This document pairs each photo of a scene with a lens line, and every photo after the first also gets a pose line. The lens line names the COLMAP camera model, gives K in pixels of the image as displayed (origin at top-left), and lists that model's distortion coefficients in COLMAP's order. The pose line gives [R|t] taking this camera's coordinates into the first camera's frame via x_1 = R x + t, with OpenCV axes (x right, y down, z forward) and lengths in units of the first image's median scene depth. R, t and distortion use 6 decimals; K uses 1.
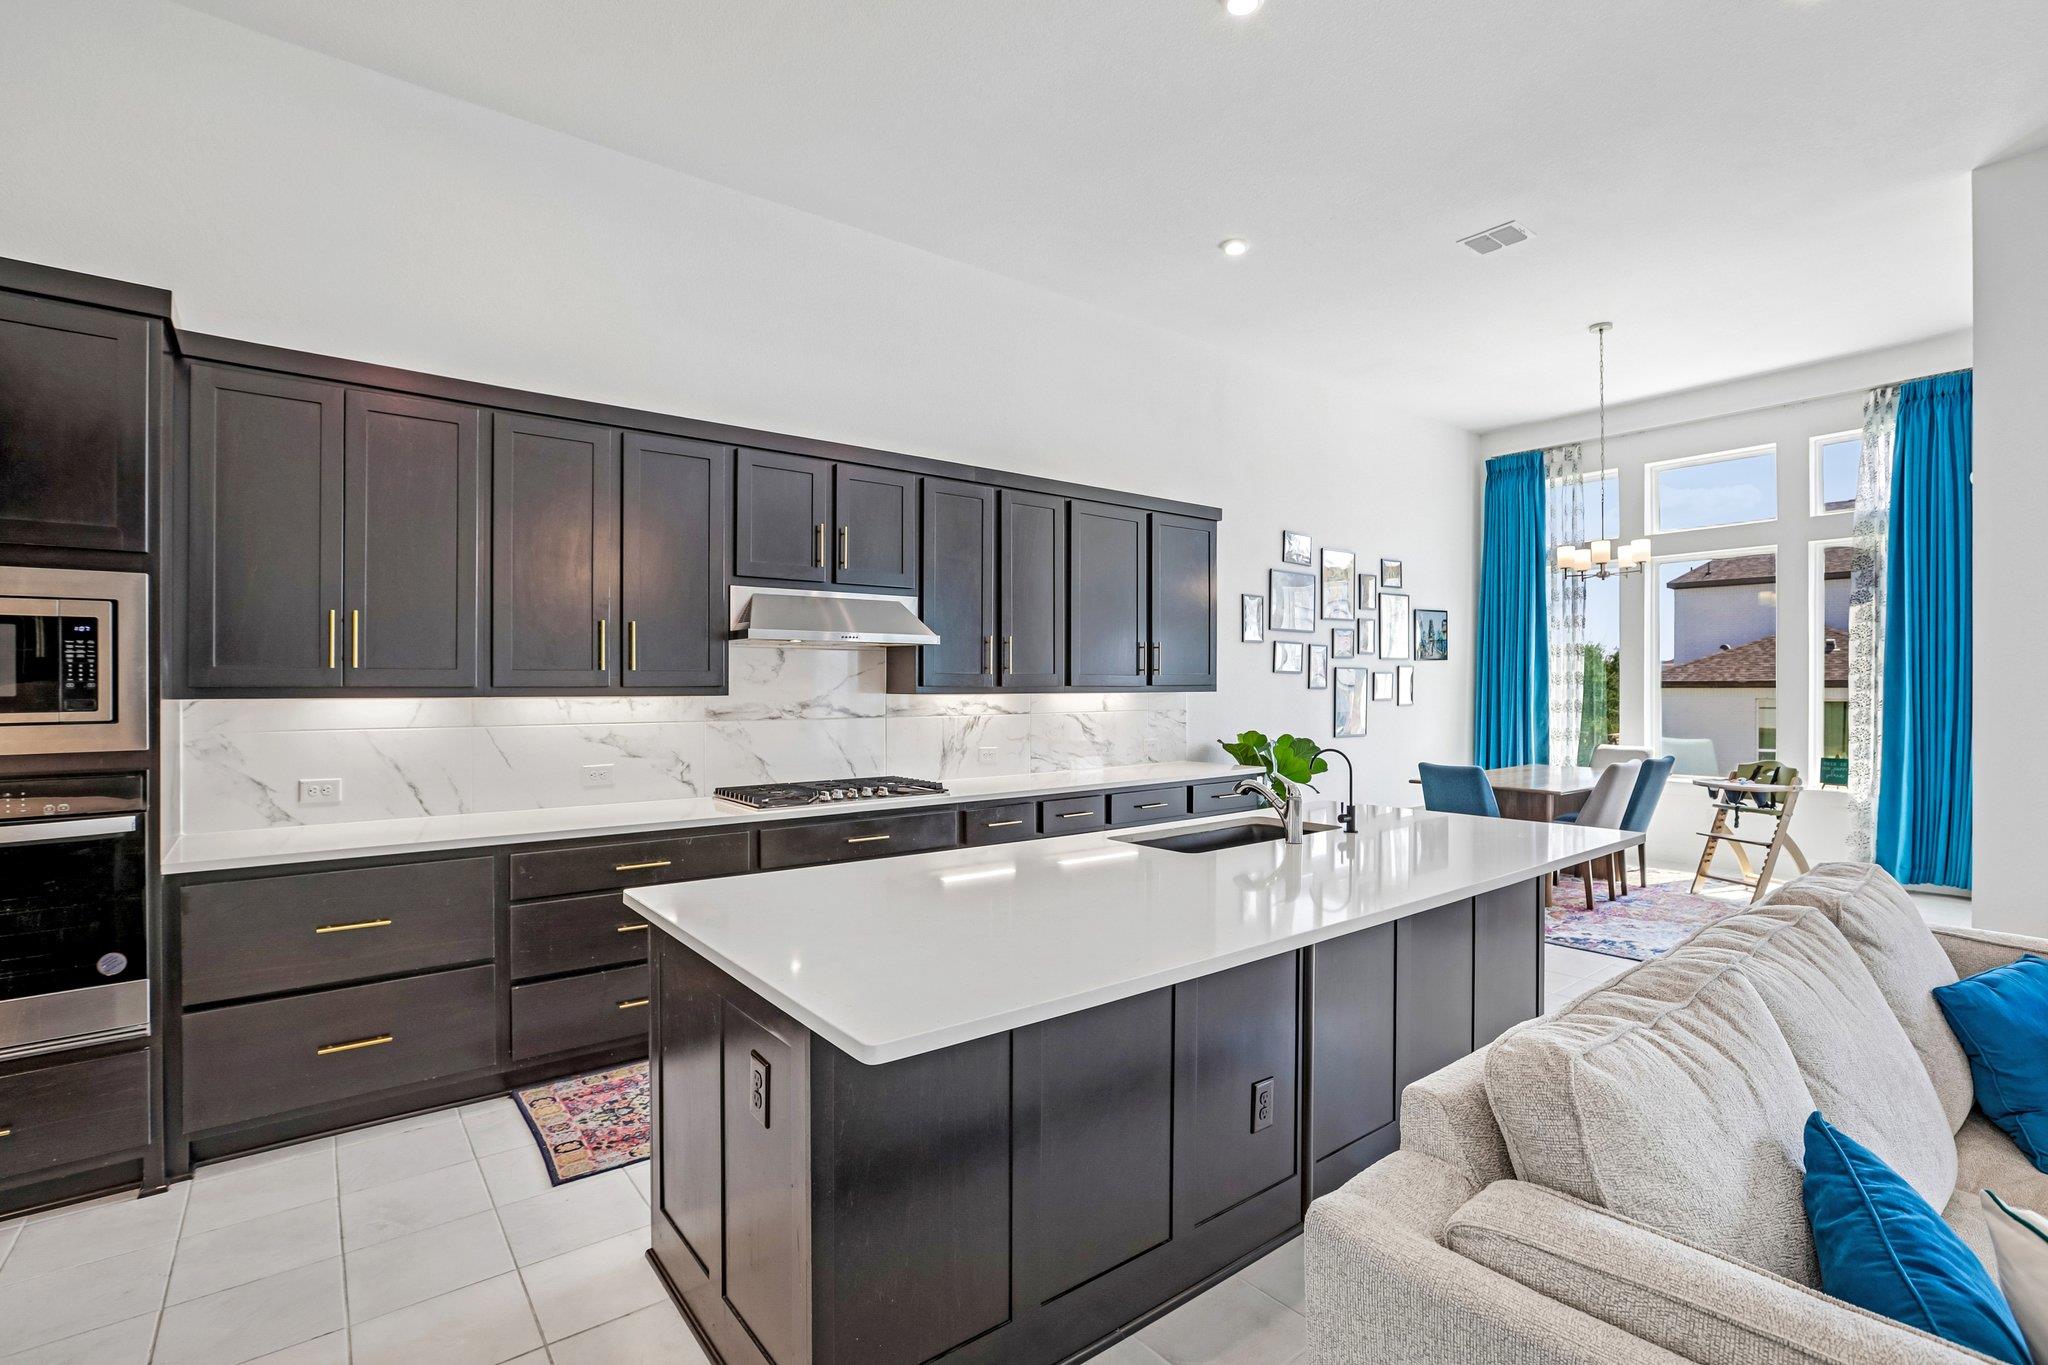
lens RADIAL K [[943.9, 0, 1041.0], [0, 943.9, 693.5], [0, 0, 1]] dist [-0.028999, 0.004274]
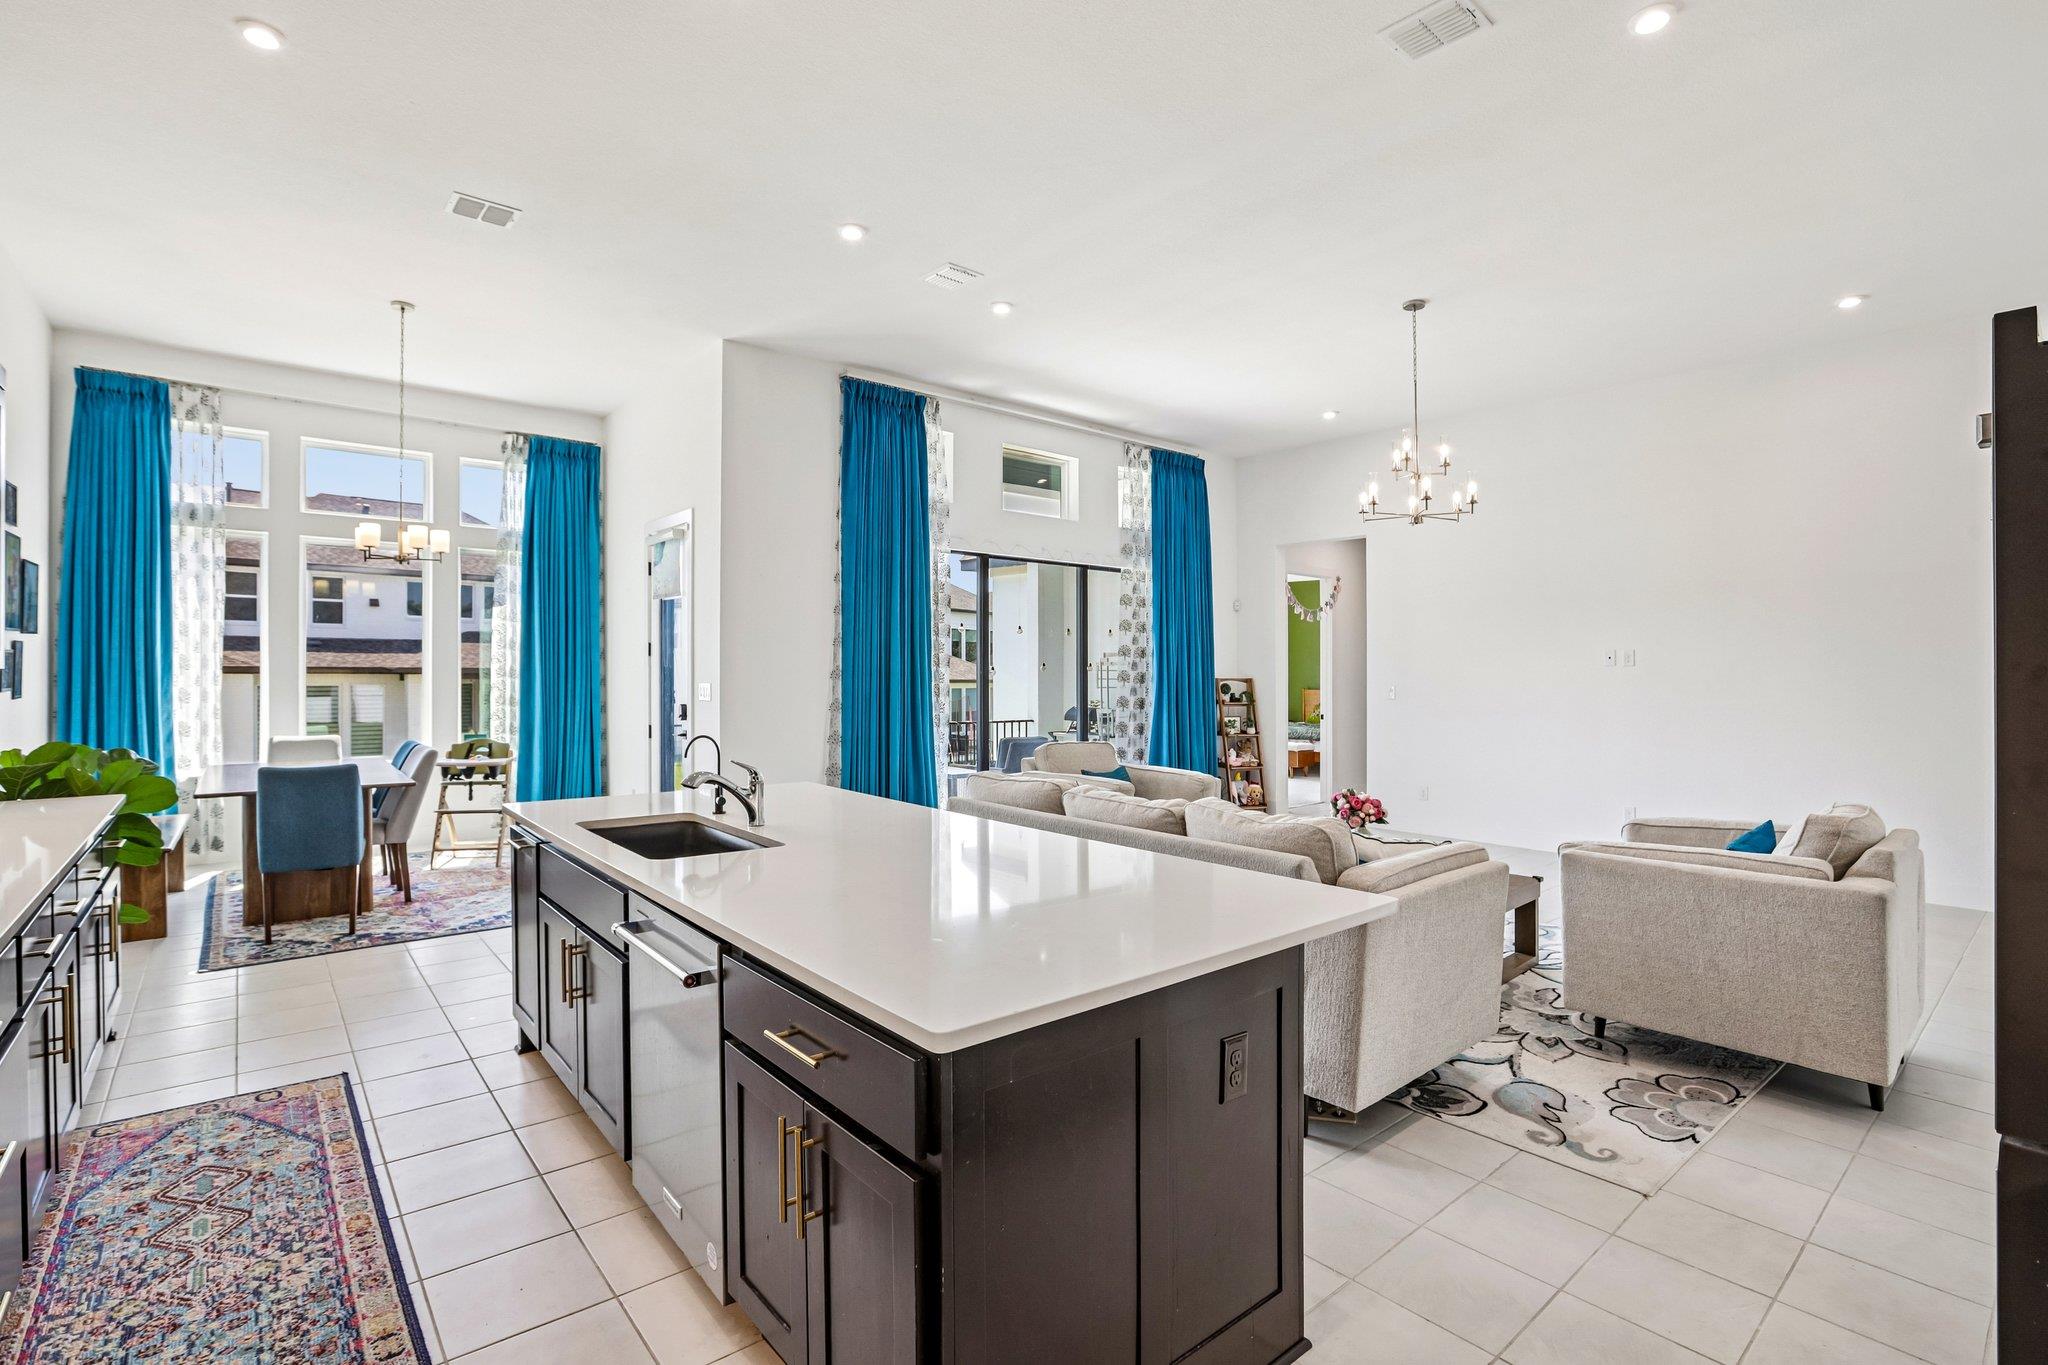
lens RADIAL K [[943.9, 0, 1032.6], [0, 943.9, 678.0], [0, 0, 1]] dist [-0.028999, 0.004274]
pose [[-0.033399, -0.000366, 0.999442, -0.387894], [0.001639, 0.999999, 0.000421, -0.001397], [-0.999441, 0.001652, -0.033398, 0.361946]]
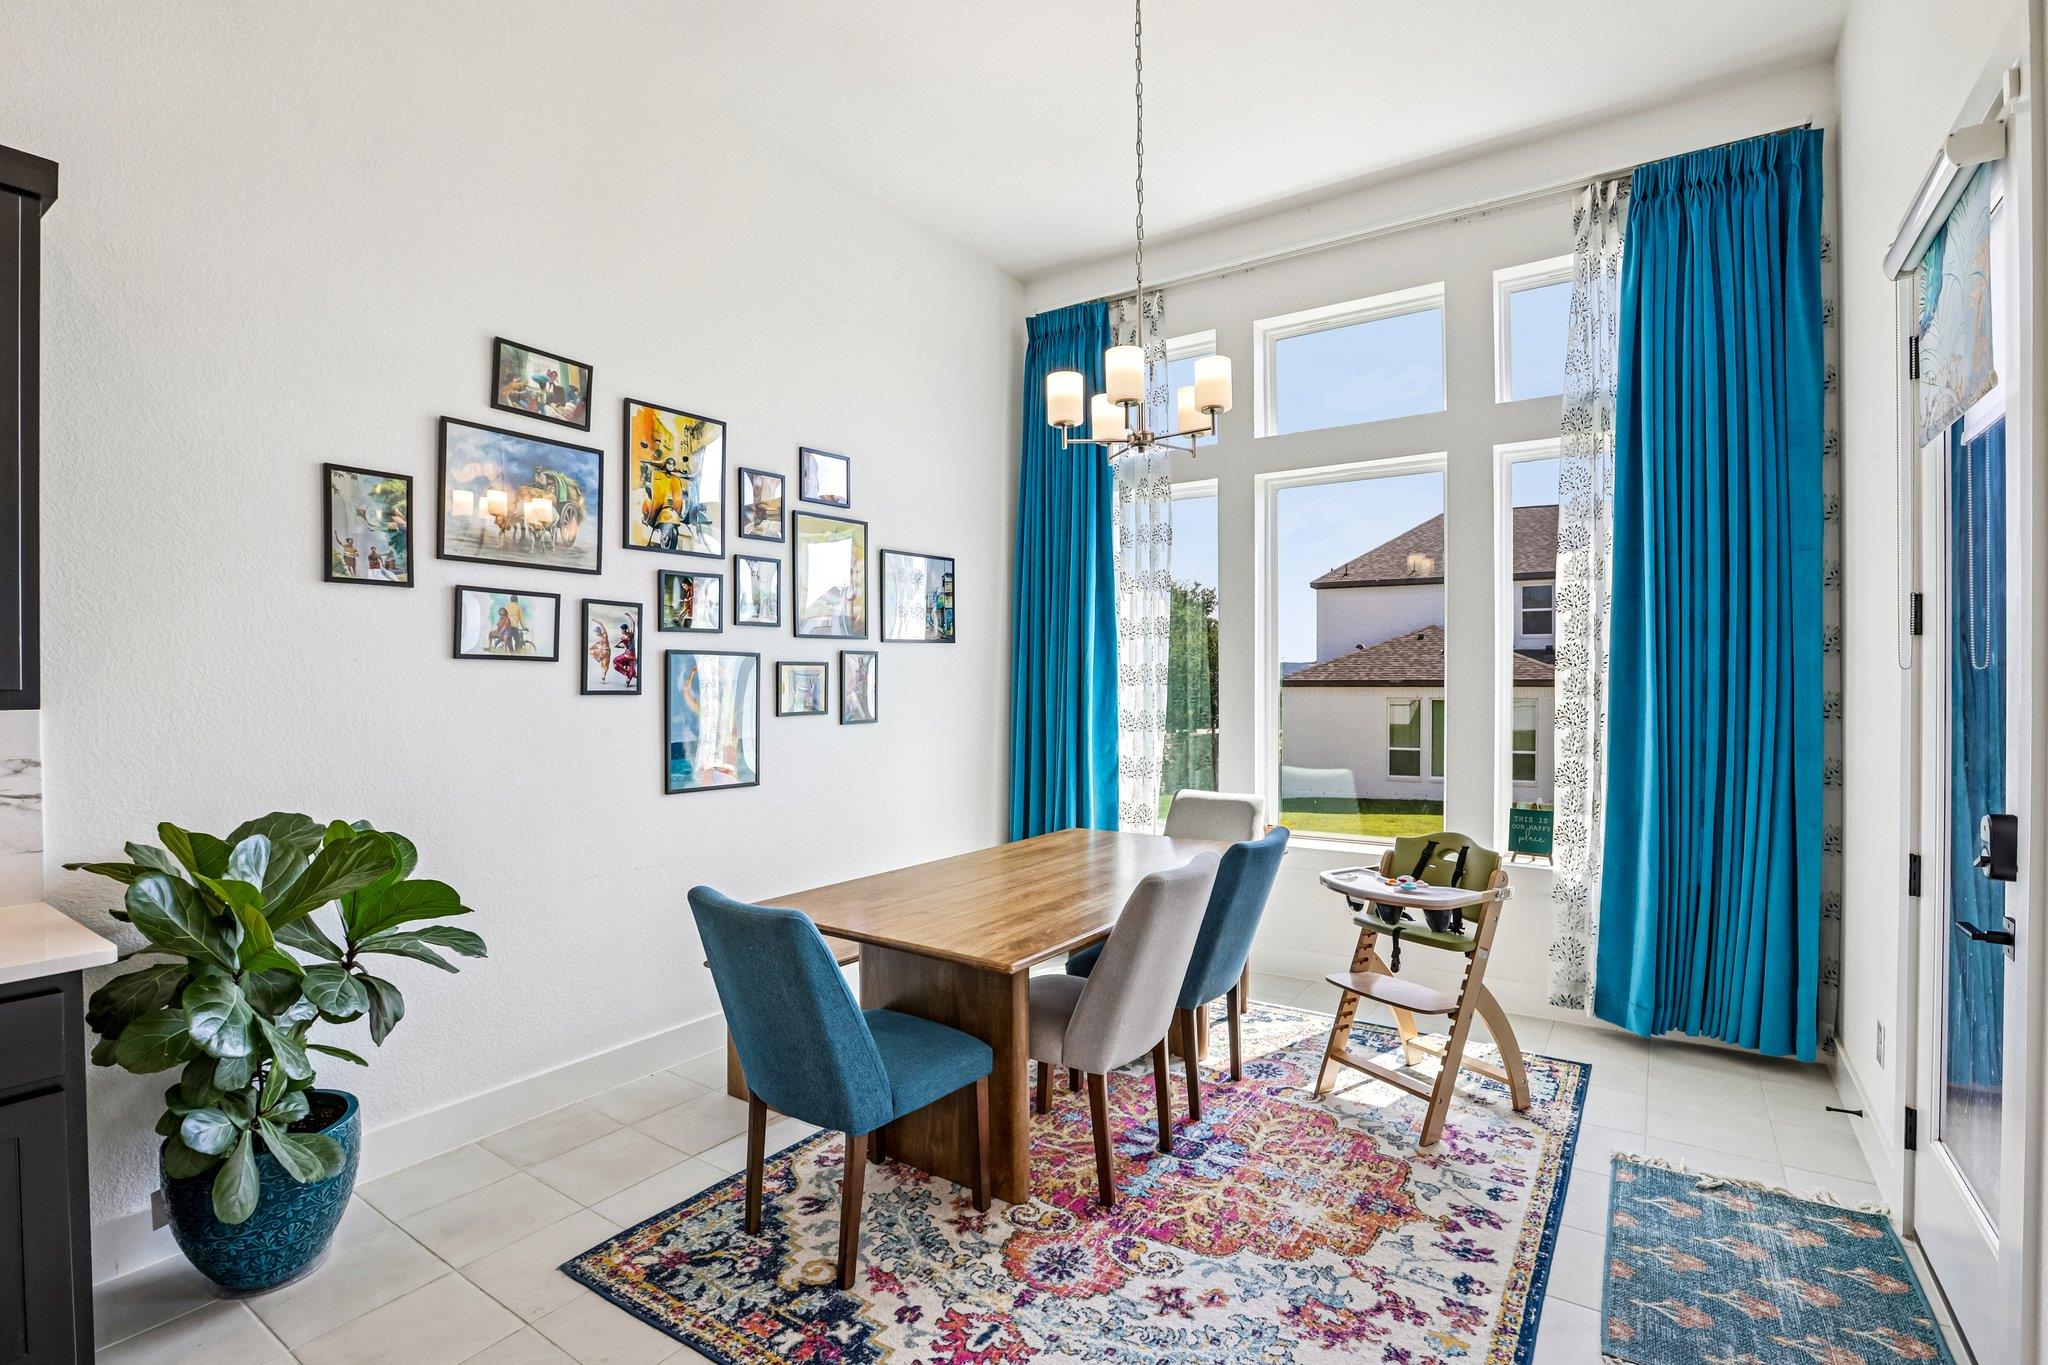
lens RADIAL K [[943.9, 0, 1033.7], [0, 943.9, 688.1], [0, 0, 1]] dist [-0.028999, 0.004274]
pose [[0.955046, 0.000440, 0.296458, 0.408567], [0.000575, 0.999994, -0.003338, -0.007465], [-0.296458, 0.003358, 0.955040, 0.568624]]
